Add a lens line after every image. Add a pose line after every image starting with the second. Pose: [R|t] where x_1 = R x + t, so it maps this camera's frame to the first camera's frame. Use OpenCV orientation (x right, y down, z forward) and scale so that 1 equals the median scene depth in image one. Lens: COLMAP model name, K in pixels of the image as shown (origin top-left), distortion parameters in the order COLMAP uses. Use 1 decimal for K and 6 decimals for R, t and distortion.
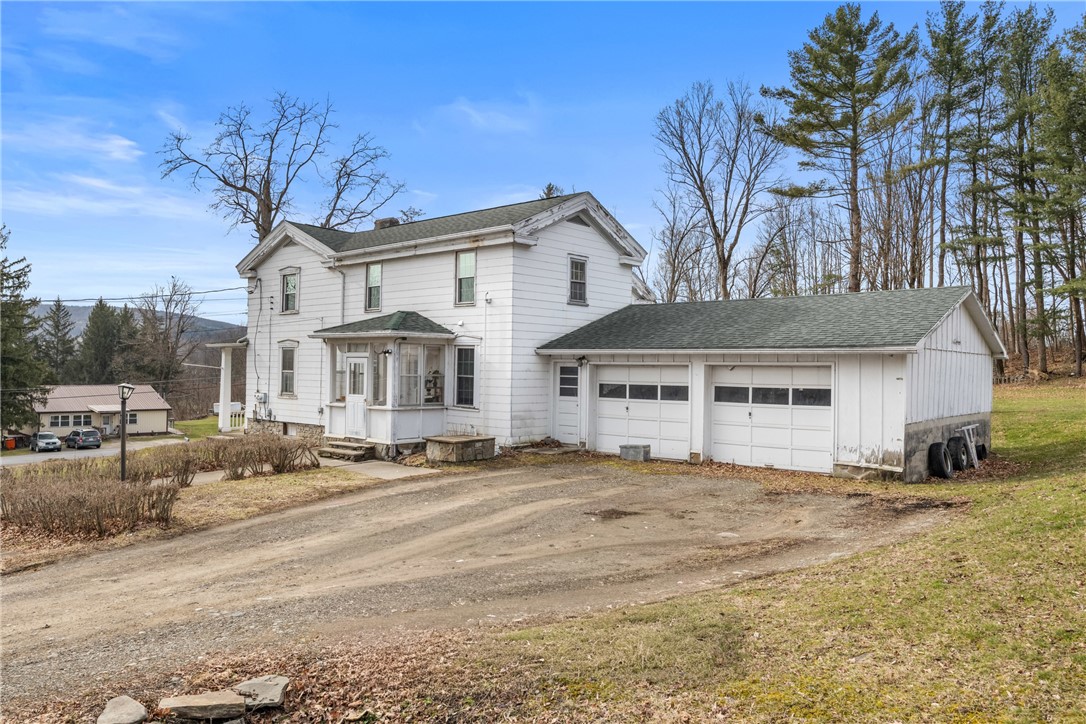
lens RADIAL K [[774.2, 0, 542.4], [0, 774.2, 358.6], [0, 0, 1]] dist [0.006743, 0.000472]
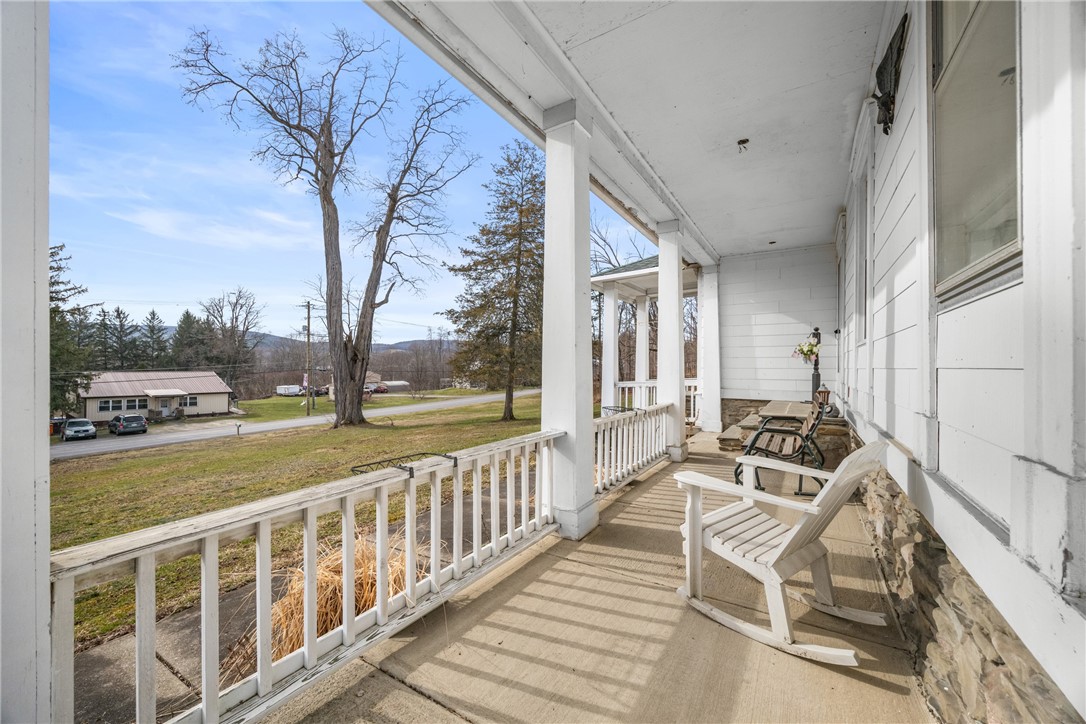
lens RADIAL K [[430.6, 0, 542.3], [0, 430.6, 364.1], [0, 0, 1]] dist [0.014481, 0.000094]
pose [[0.990002, -0.003061, 0.141021, -0.191112], [0.001382, 0.999927, 0.012004, 0.027348], [-0.141047, -0.011689, 0.989934, 0.494836]]
